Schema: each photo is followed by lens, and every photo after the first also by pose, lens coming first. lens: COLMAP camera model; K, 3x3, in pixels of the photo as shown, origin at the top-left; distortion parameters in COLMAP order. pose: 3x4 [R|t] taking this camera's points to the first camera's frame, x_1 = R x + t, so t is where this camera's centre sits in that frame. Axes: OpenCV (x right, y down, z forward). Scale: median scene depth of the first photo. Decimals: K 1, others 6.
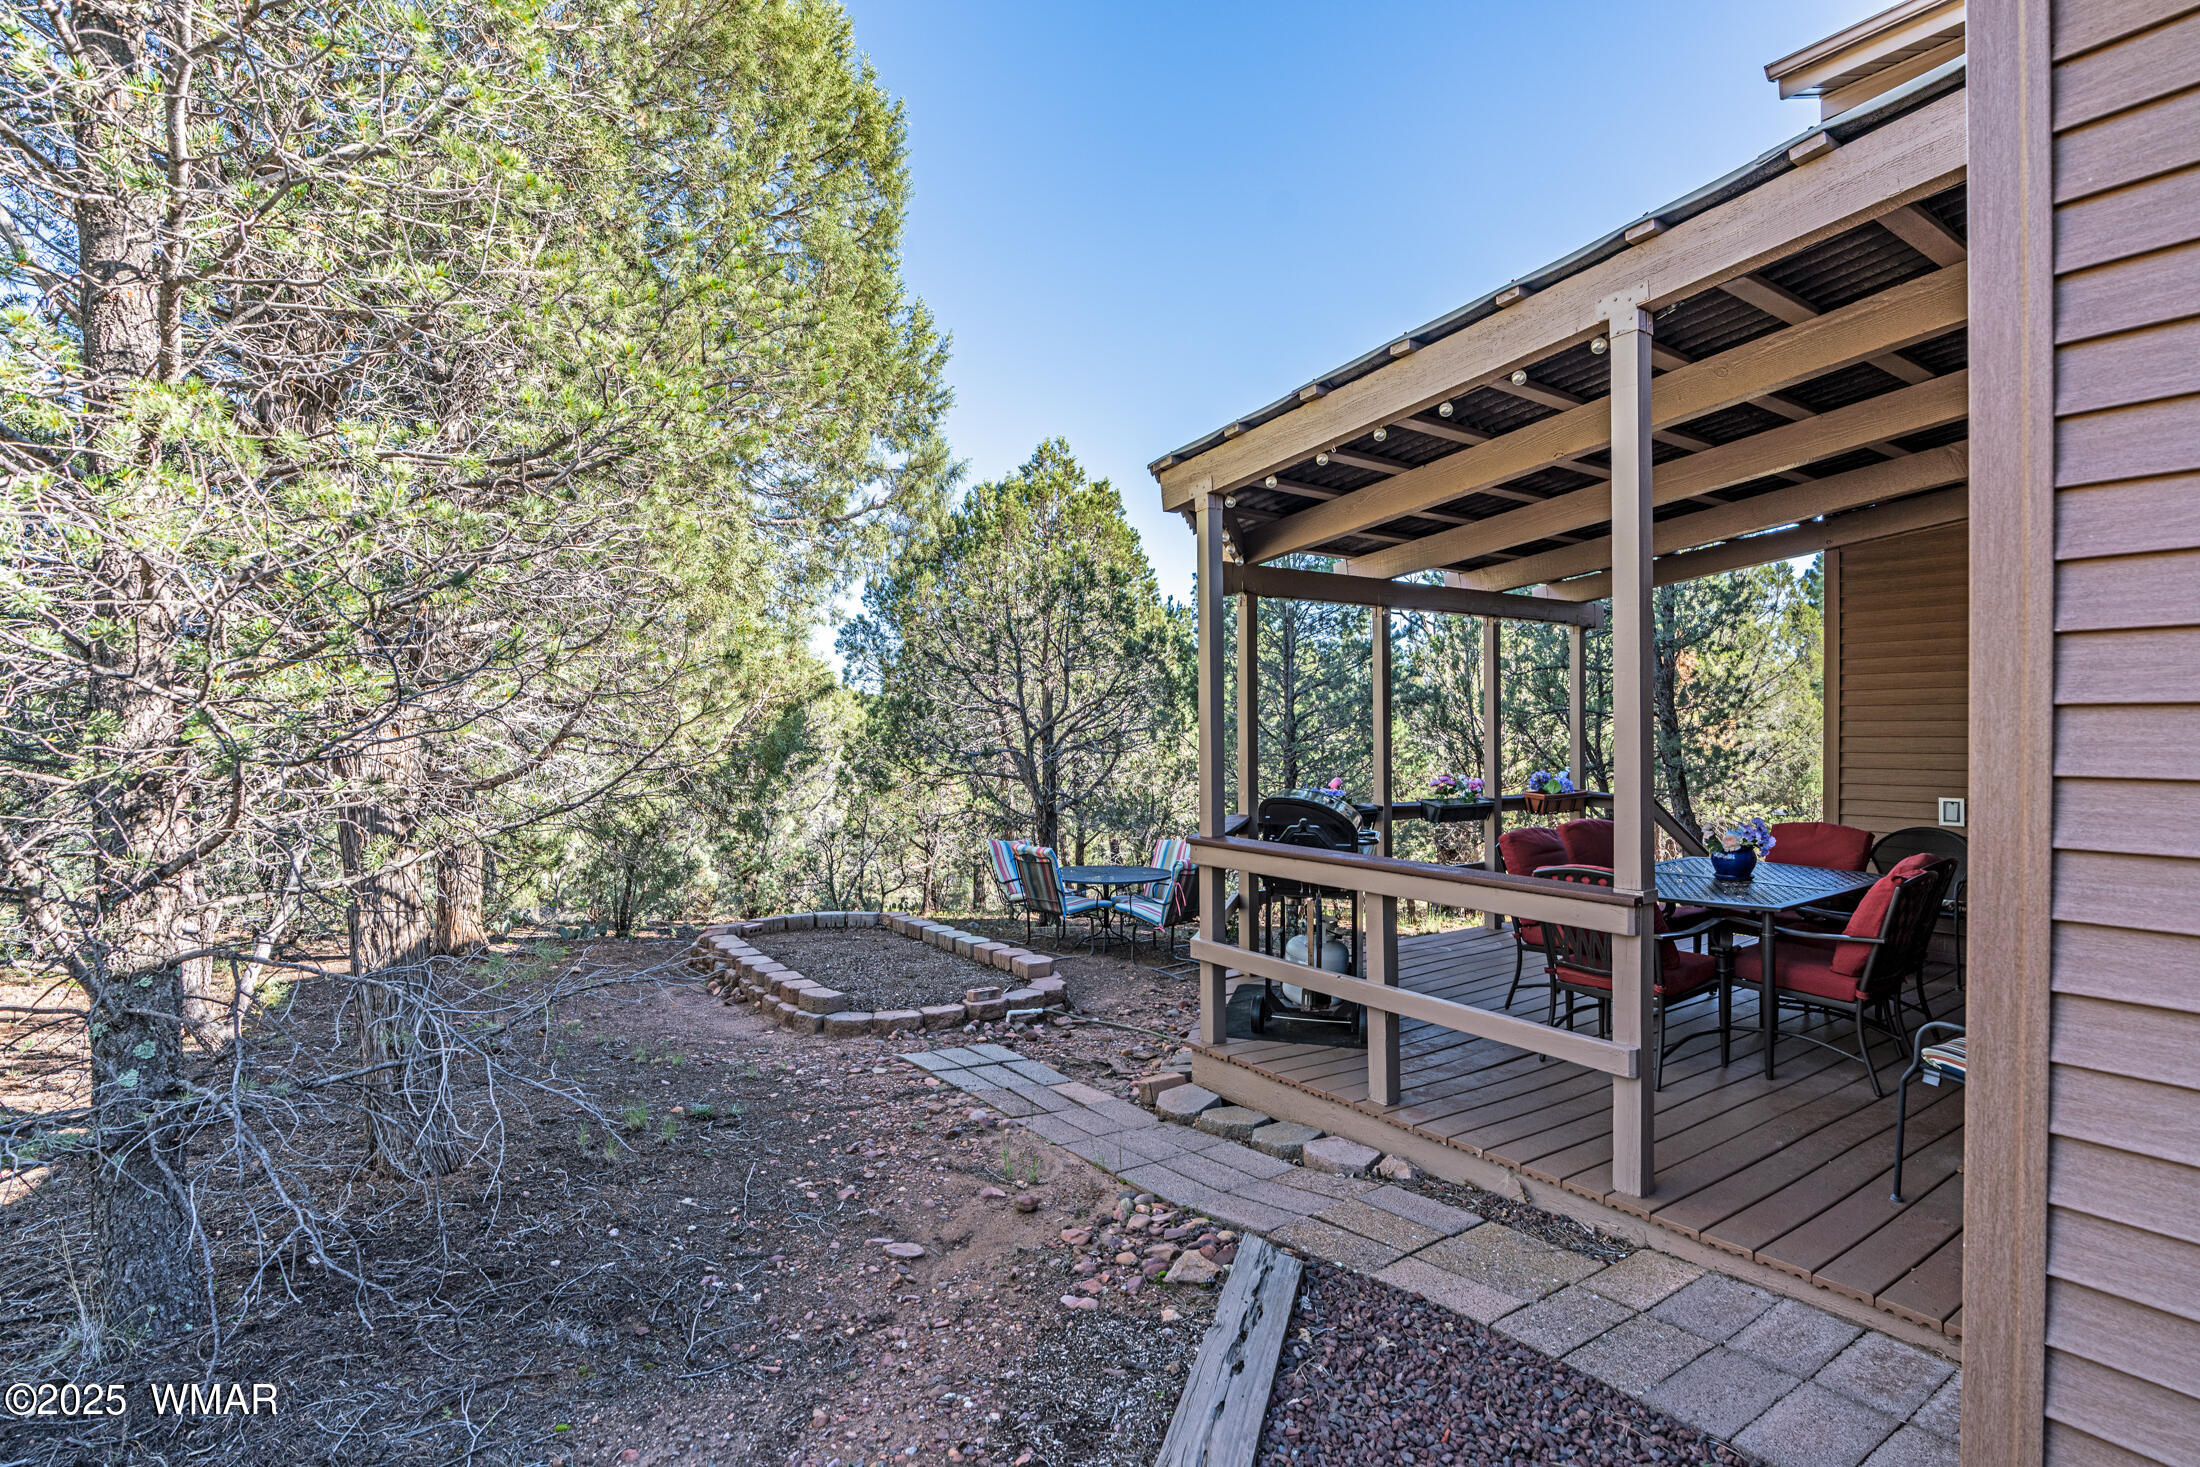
lens RADIAL K [[1083.8, 0, 1100.0], [0, 1083.8, 733.5], [0, 0, 1]] dist [-0.005199, -0.000399]
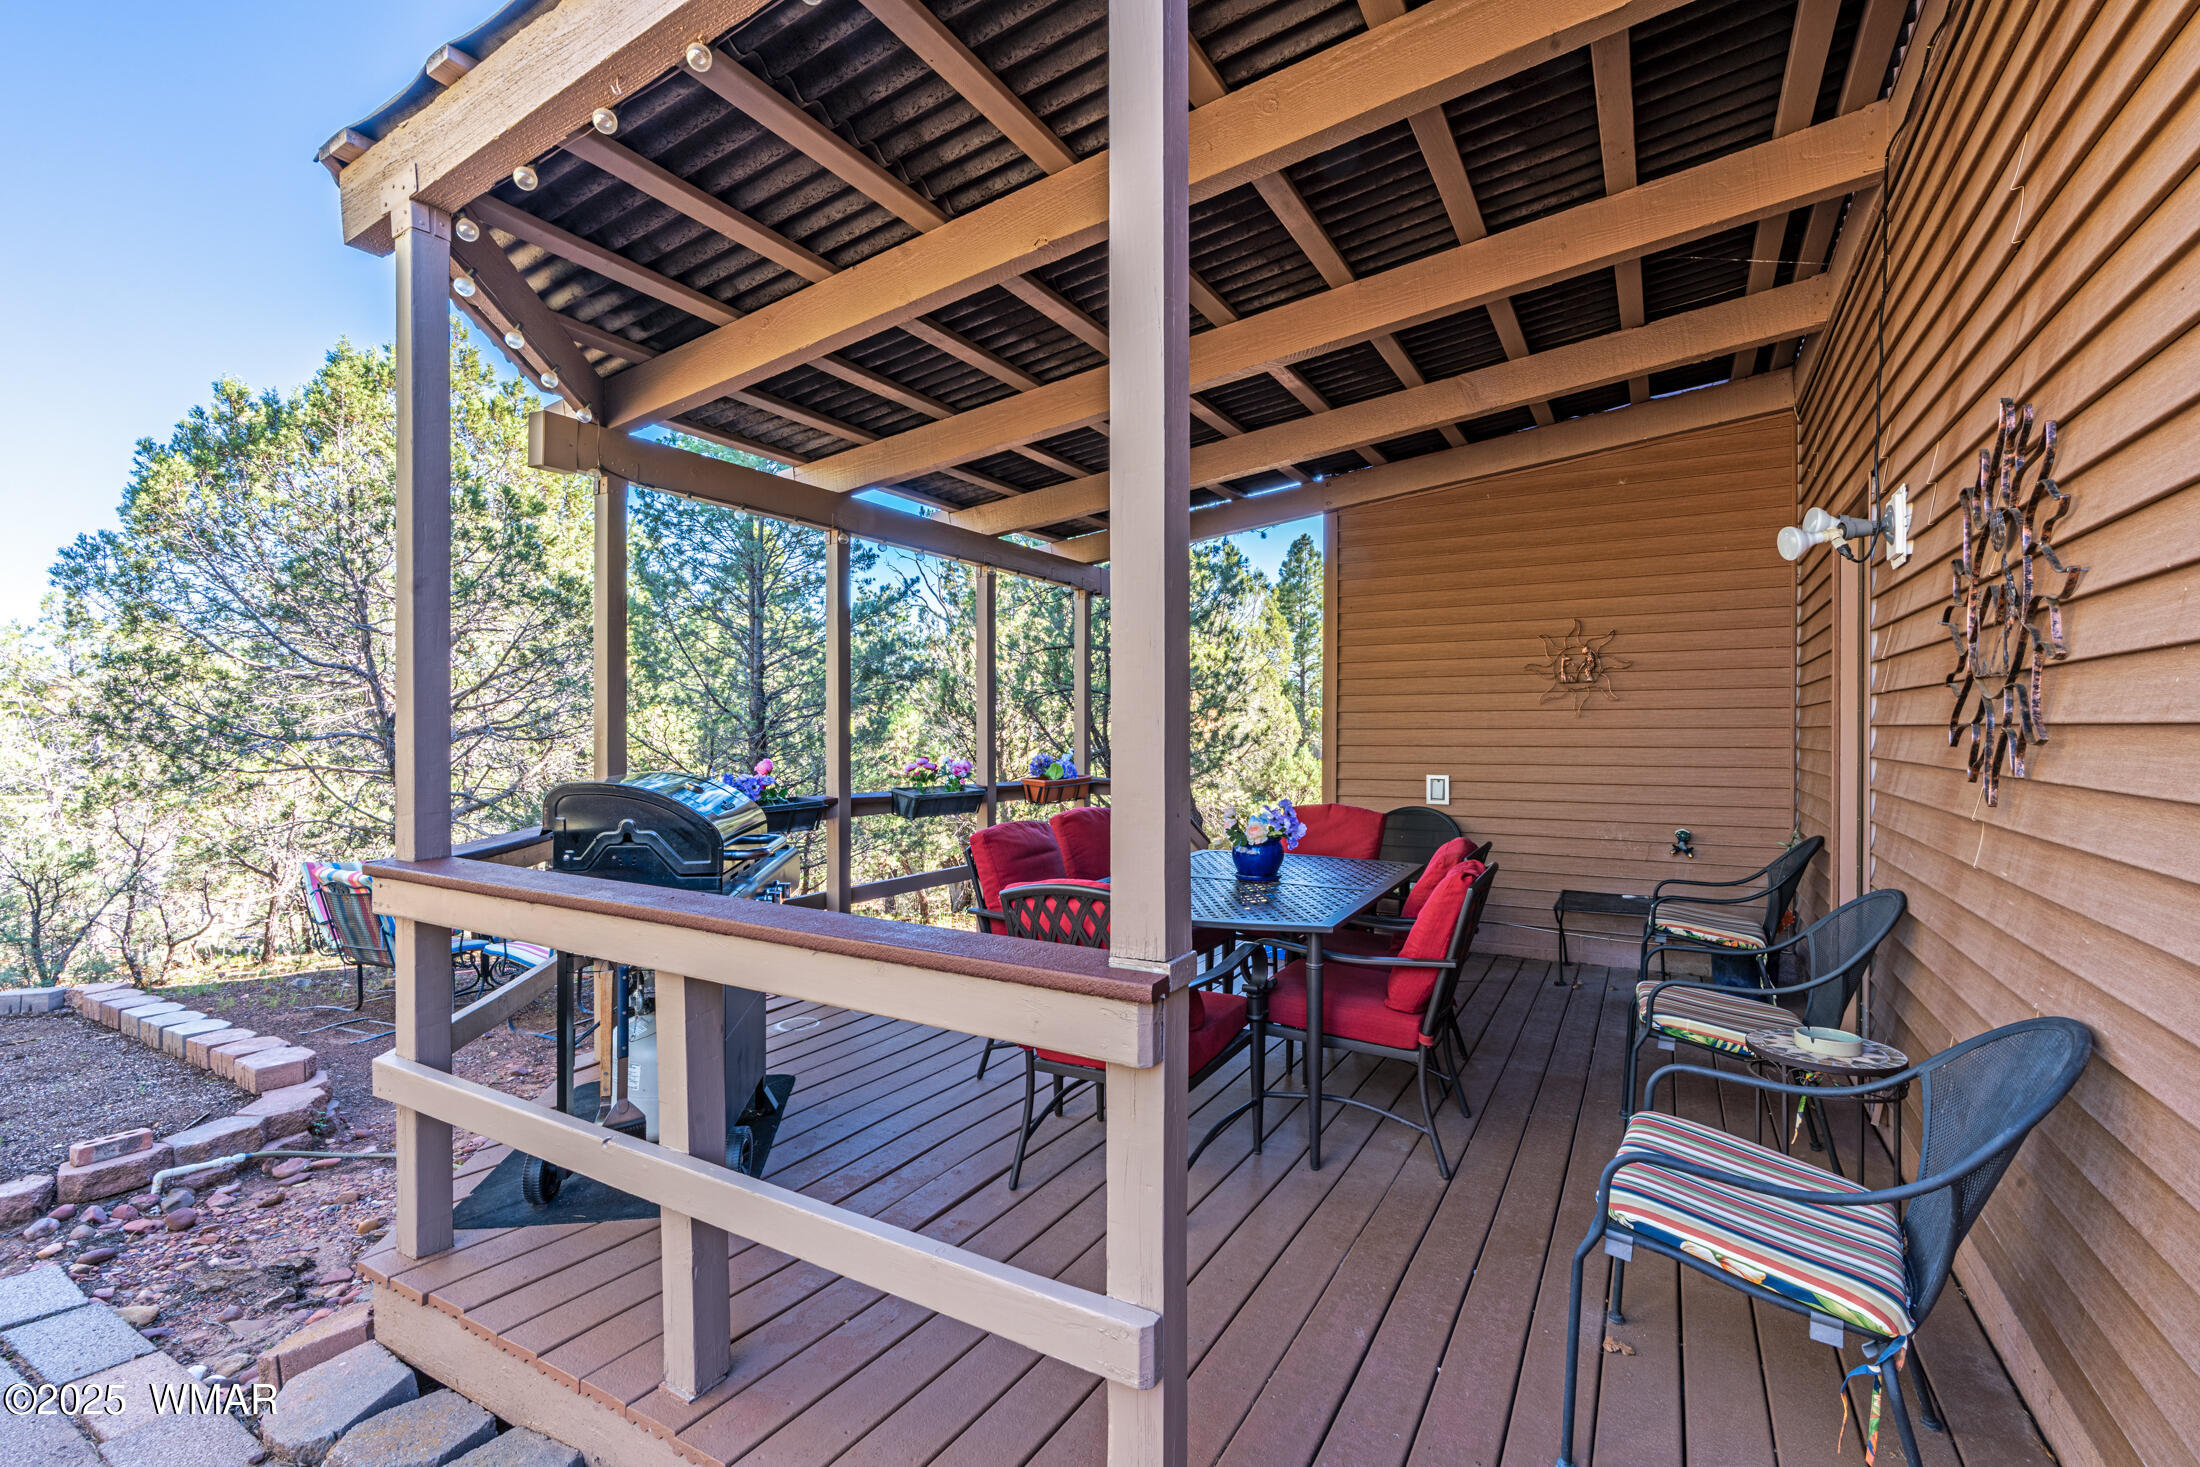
lens RADIAL K [[966.9, 0, 1142.0], [0, 966.9, 716.3], [0, 0, 1]] dist [-0.001069, 0.000283]
pose [[0.894073, 0.014363, 0.447690, 0.149201], [-0.004065, 0.999705, -0.023955, 0.025731], [-0.447902, 0.019598, 0.893868, 0.309318]]
